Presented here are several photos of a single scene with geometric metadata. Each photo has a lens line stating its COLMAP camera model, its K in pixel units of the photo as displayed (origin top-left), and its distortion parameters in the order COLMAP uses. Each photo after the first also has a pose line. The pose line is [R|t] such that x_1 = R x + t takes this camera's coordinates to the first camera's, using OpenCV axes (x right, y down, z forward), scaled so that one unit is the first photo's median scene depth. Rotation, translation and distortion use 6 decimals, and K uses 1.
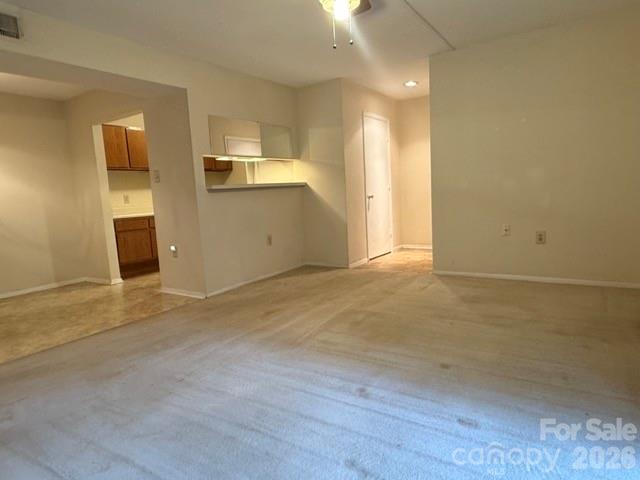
lens RADIAL K [[397.3, 0, 320.7], [0, 397.3, 242.0], [0, 0, 1]] dist [-0.008747, 0.004179]
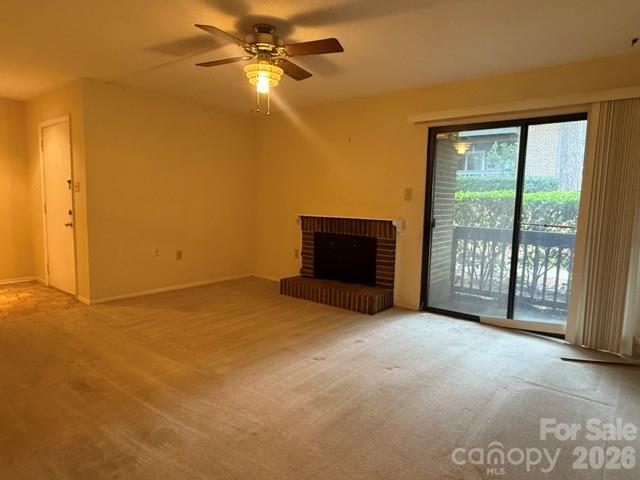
lens RADIAL K [[397.3, 0, 320.8], [0, 397.3, 239.2], [0, 0, 1]] dist [-0.008747, 0.004179]
pose [[0.083389, -0.049099, 0.995307, -0.898558], [0.093476, 0.994767, 0.041241, -0.091832], [-0.992123, 0.089598, 0.087542, 0.529784]]
